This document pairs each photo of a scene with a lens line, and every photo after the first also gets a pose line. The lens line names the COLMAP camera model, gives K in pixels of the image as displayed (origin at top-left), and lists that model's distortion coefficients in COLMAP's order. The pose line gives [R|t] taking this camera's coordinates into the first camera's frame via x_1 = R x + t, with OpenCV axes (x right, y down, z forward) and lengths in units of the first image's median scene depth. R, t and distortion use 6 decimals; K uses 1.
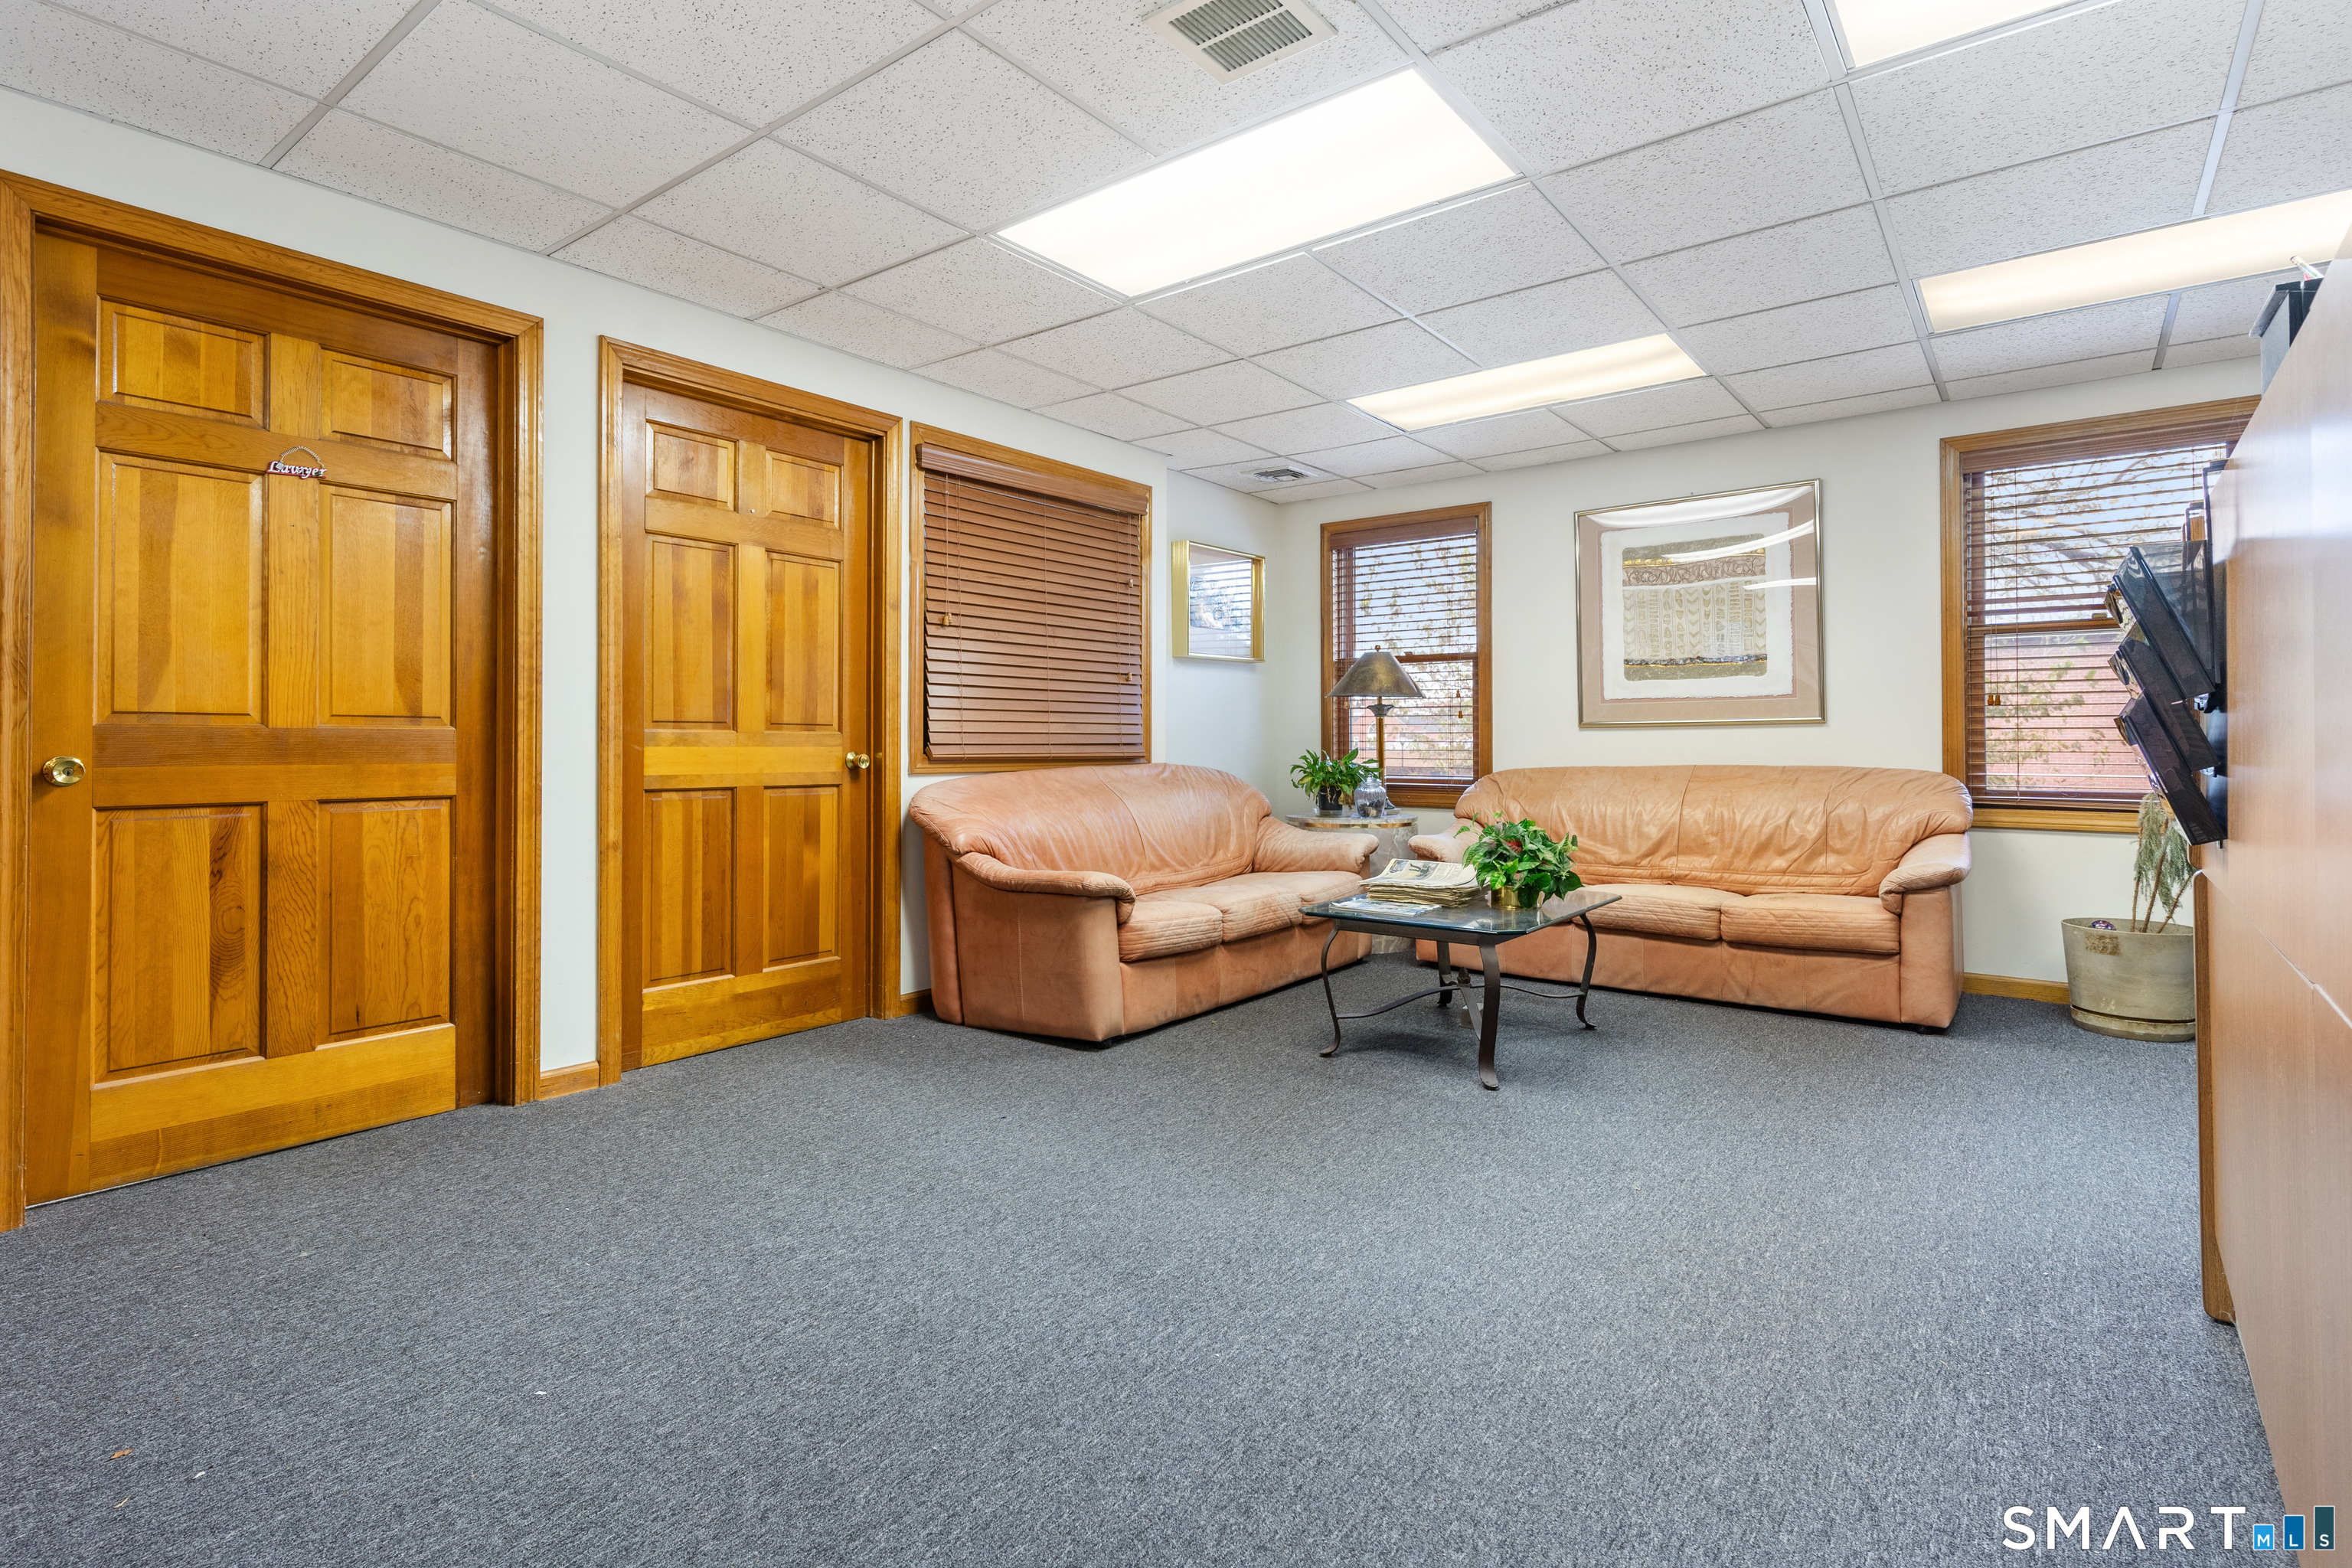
lens RADIAL K [[1139.5, 0, 1150.5], [0, 1139.5, 735.4], [0, 0, 1]] dist [0.000292, -0.000395]
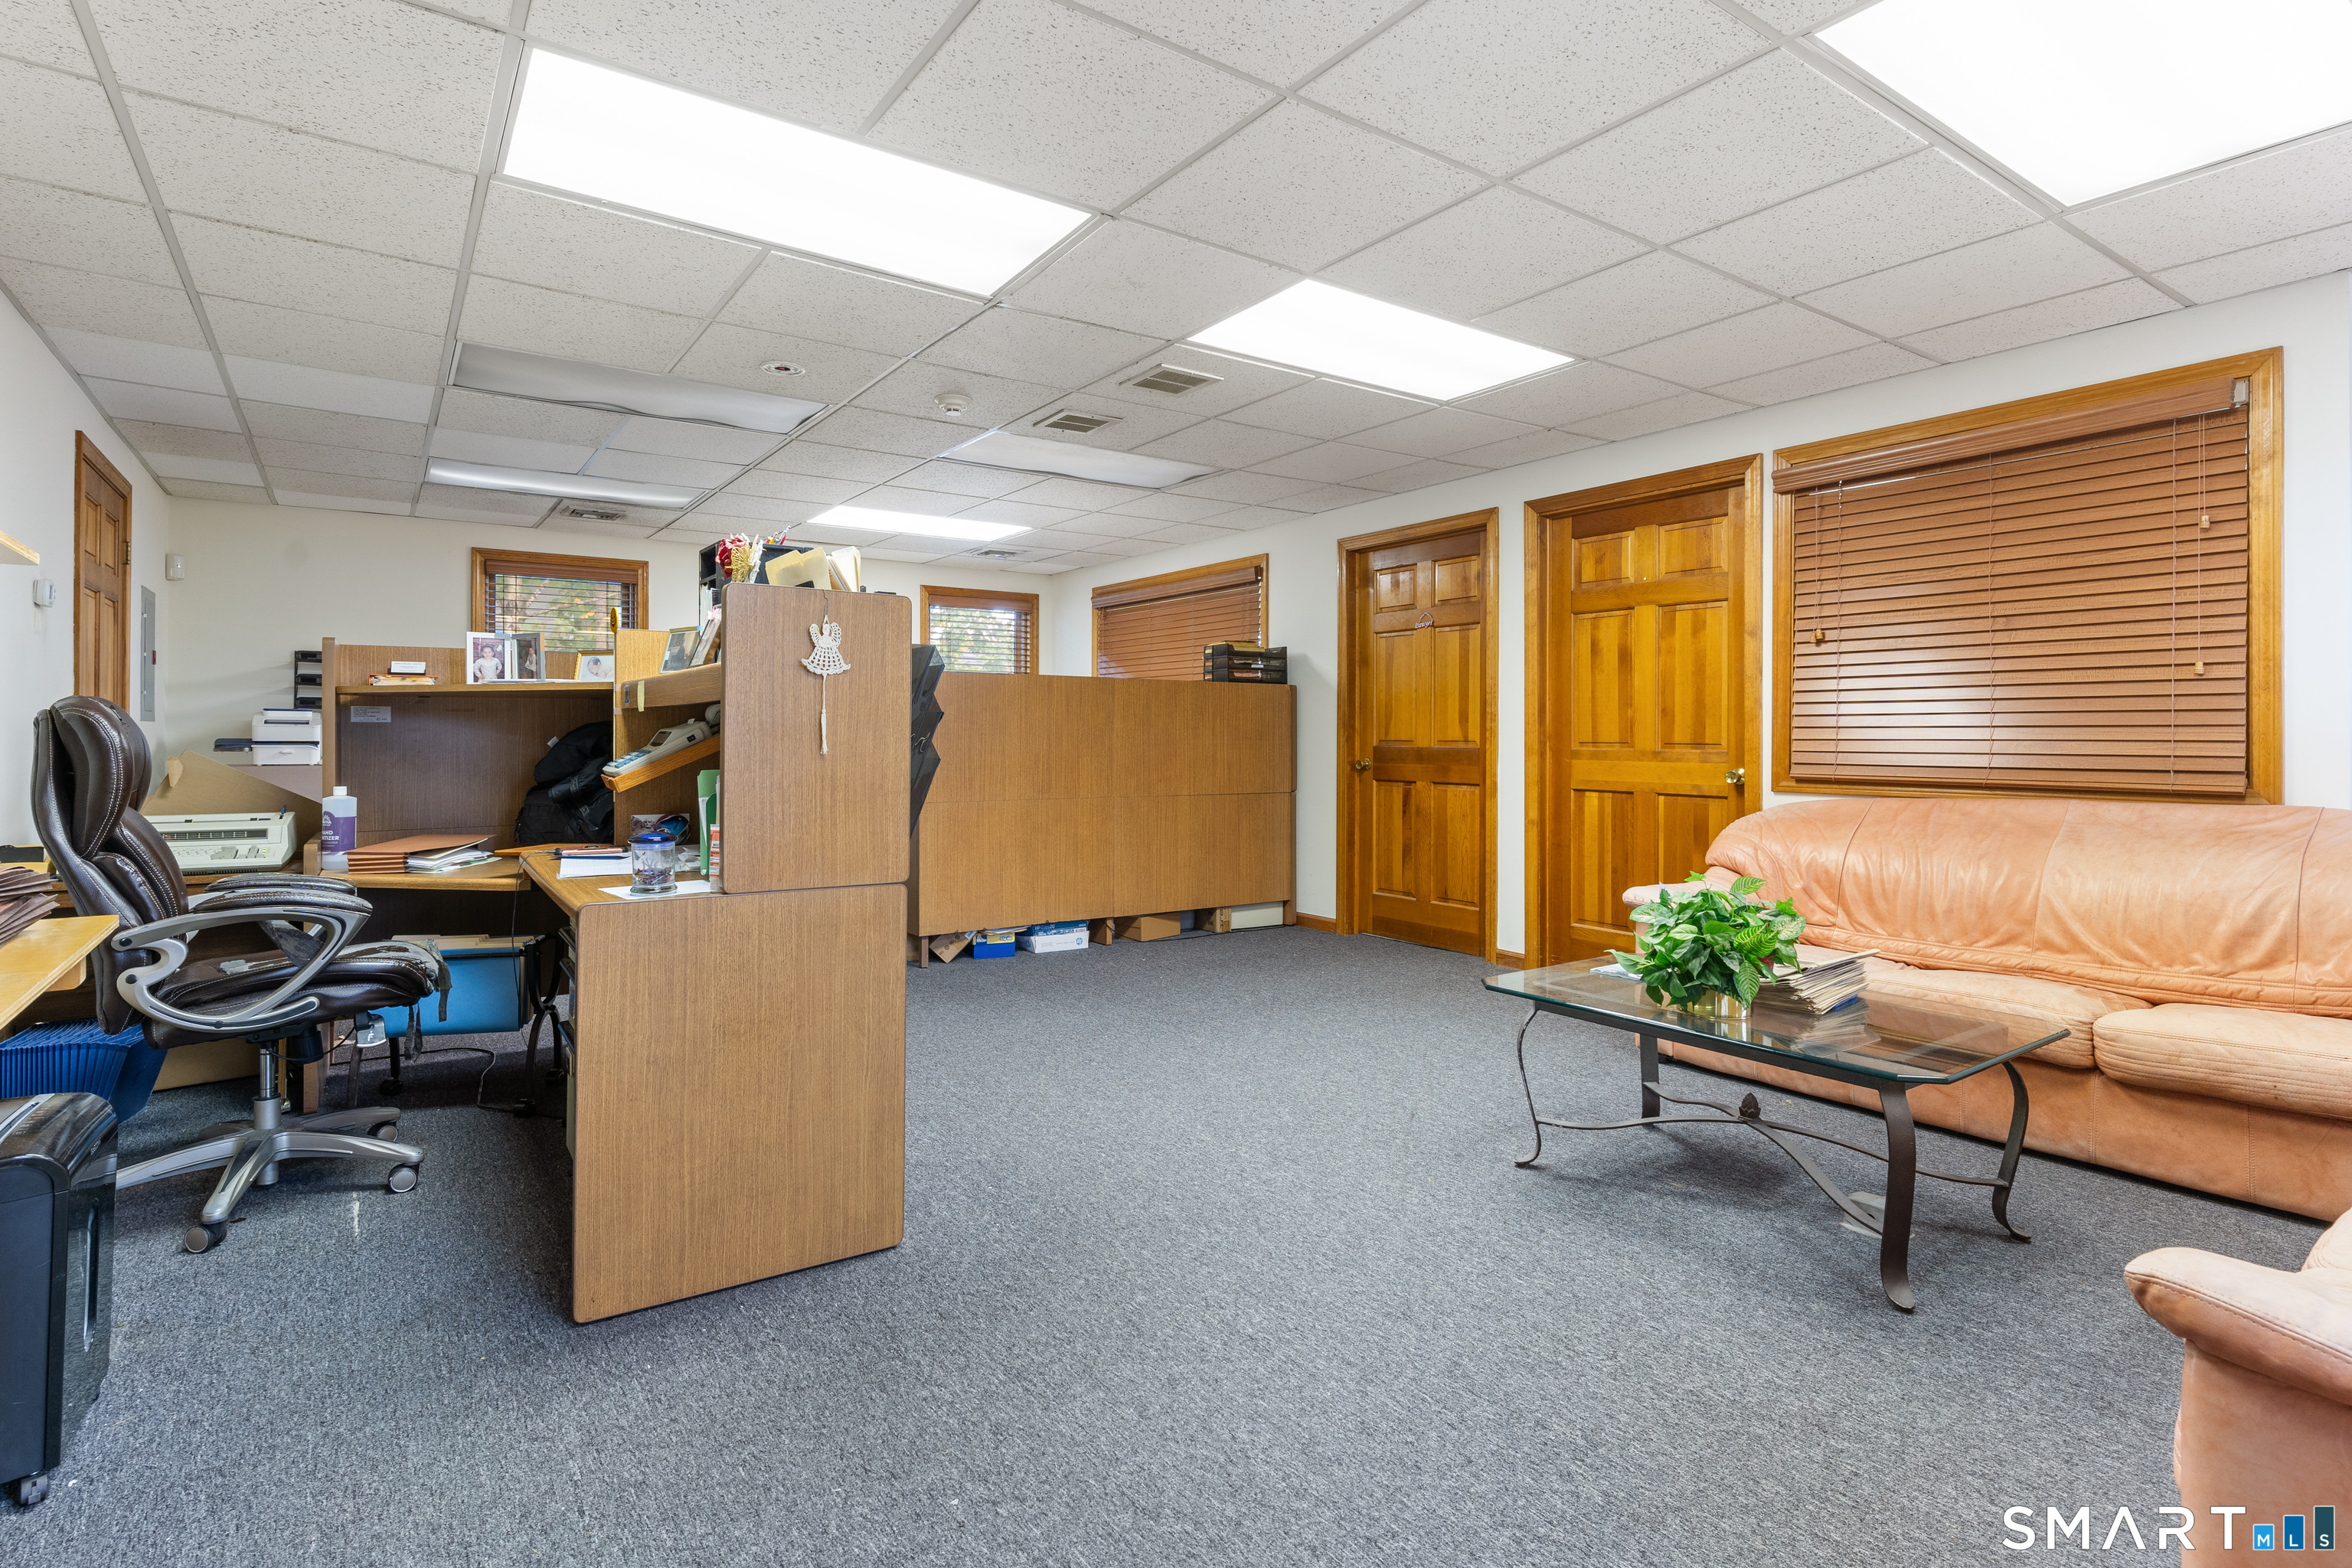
lens RADIAL K [[1139.5, 0, 1147.4], [0, 1139.5, 741.6], [0, 0, 1]] dist [0.000292, -0.000395]
pose [[-0.290777, 0.003973, -0.956783, 0.974237], [0.003415, 0.999989, 0.003114, -0.017330], [0.956785, -0.002362, -0.290788, 0.778048]]
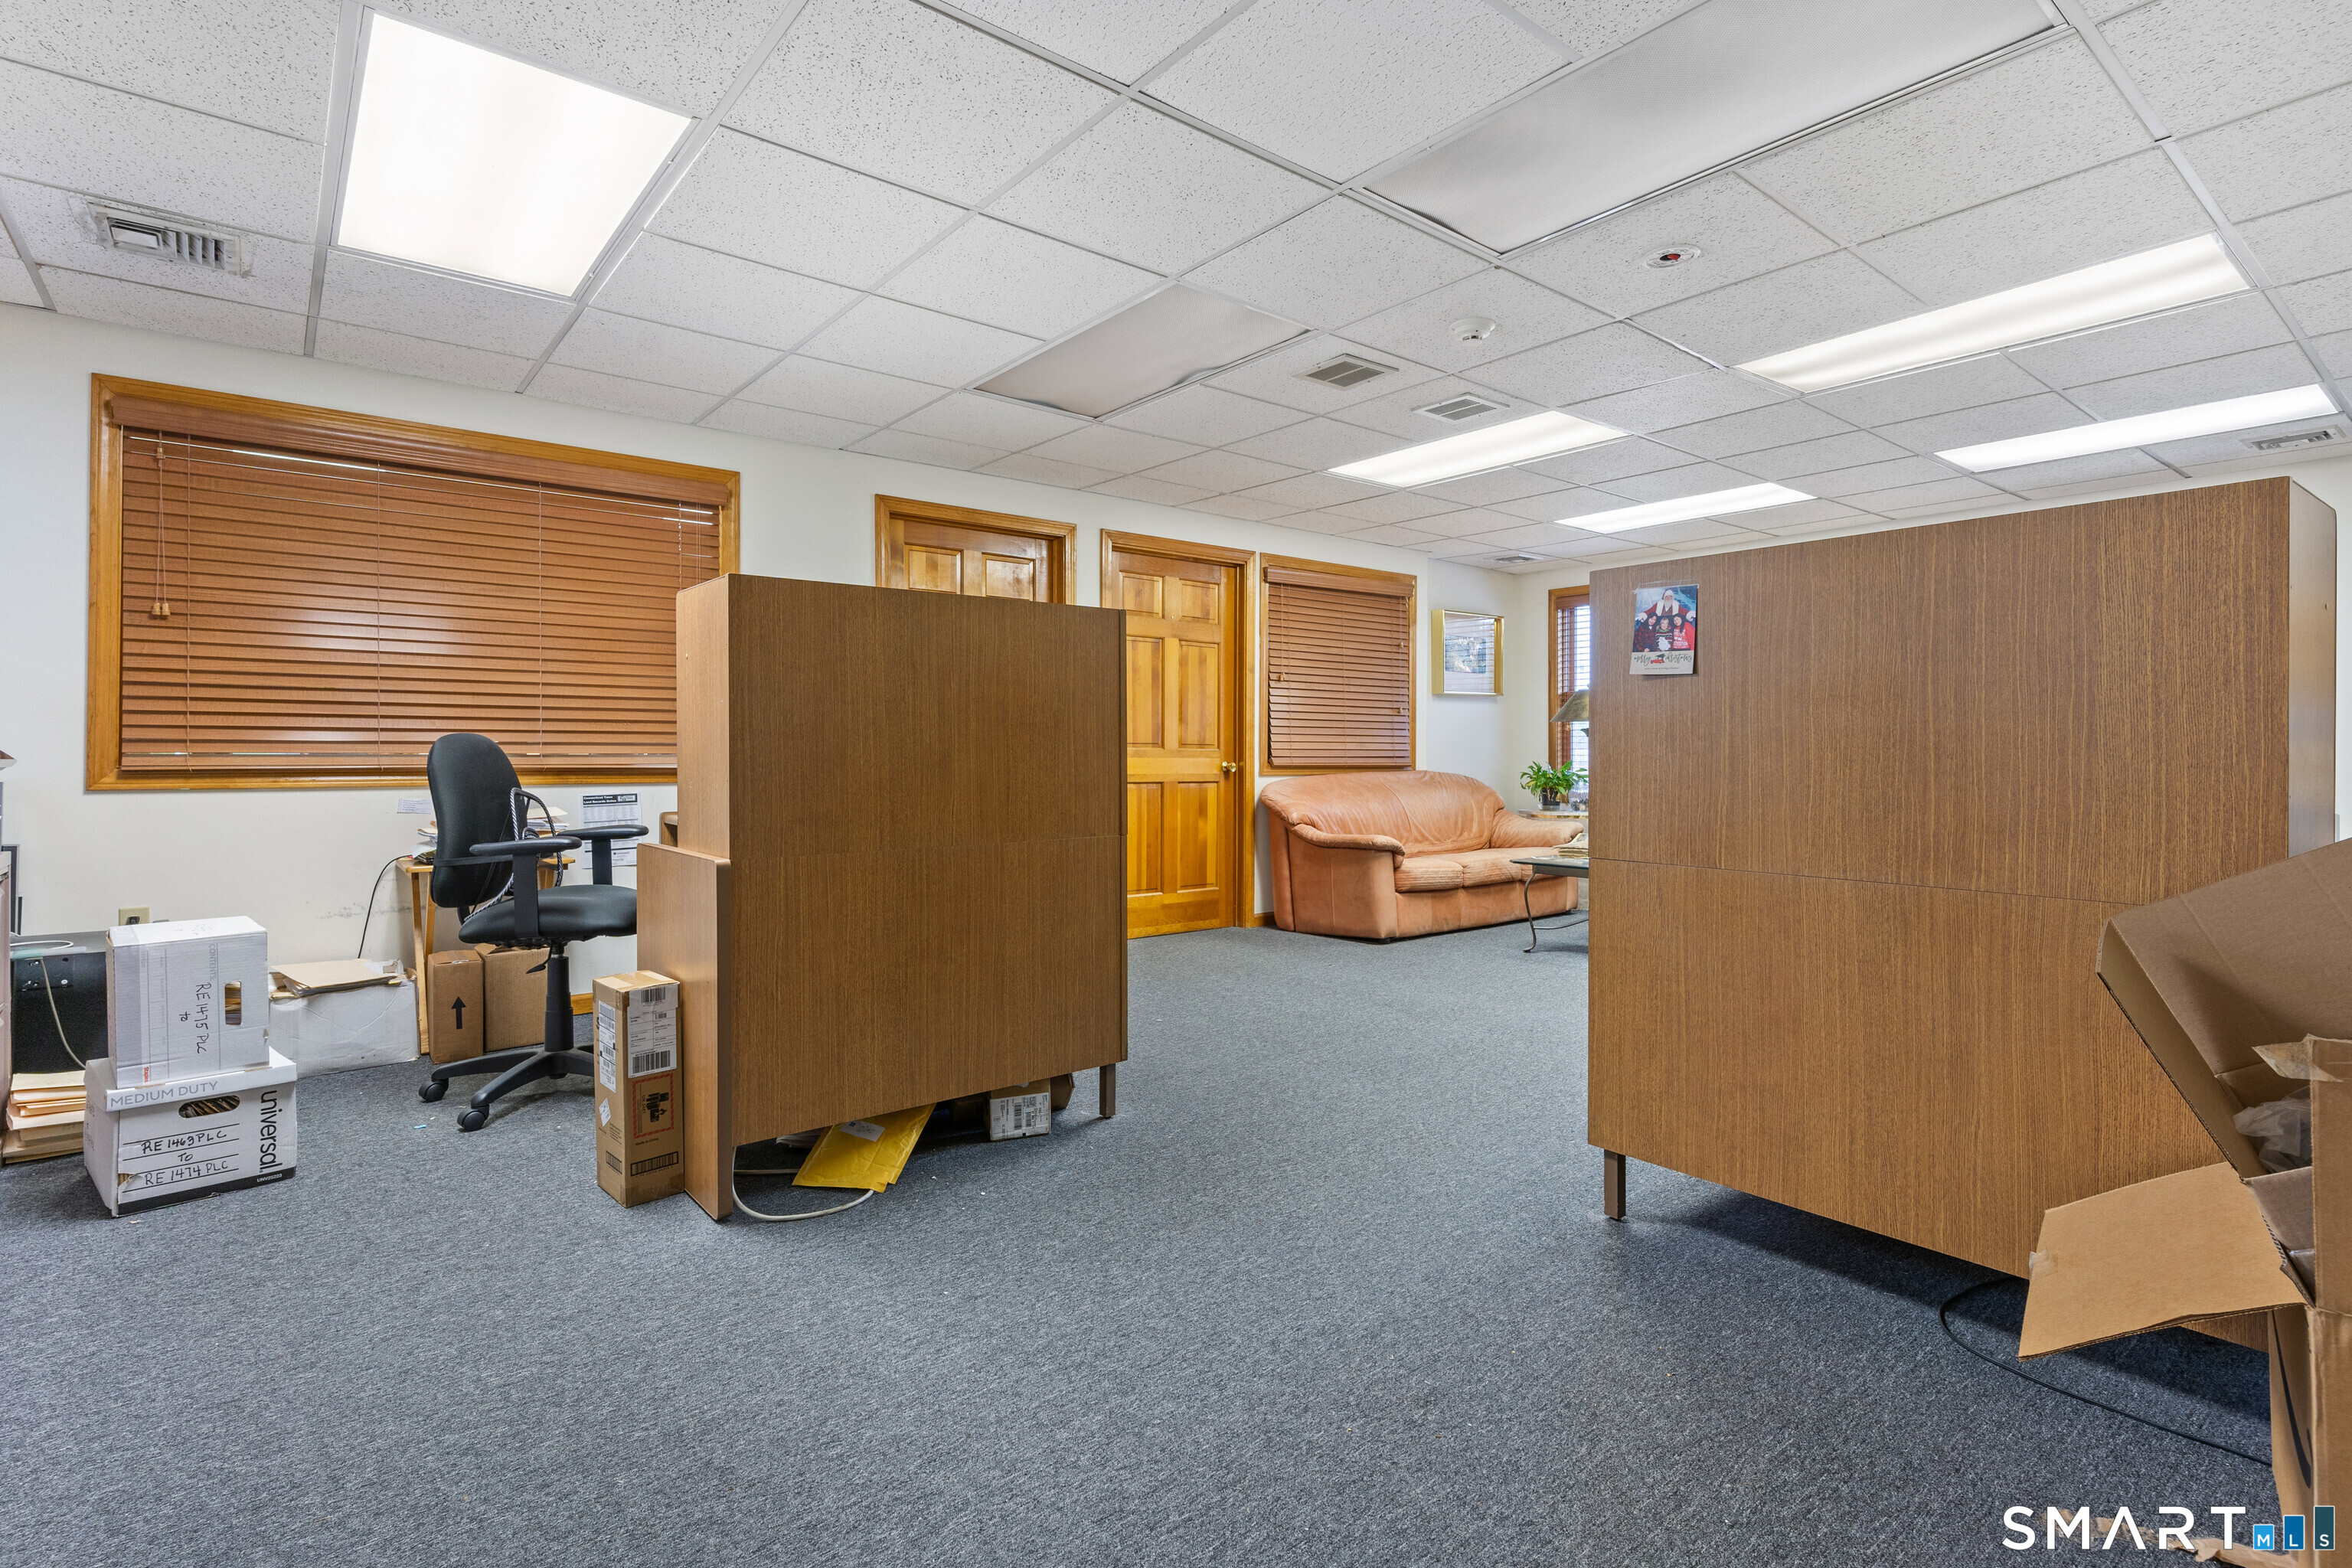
lens RADIAL K [[1139.5, 0, 1156.7], [0, 1139.5, 772.3], [0, 0, 1]] dist [0.000292, -0.000395]
pose [[0.975434, 0.003891, -0.220257, -0.001646], [0.000527, 0.999800, 0.019995, -0.002495], [0.220291, -0.019620, 0.975237, -0.597739]]
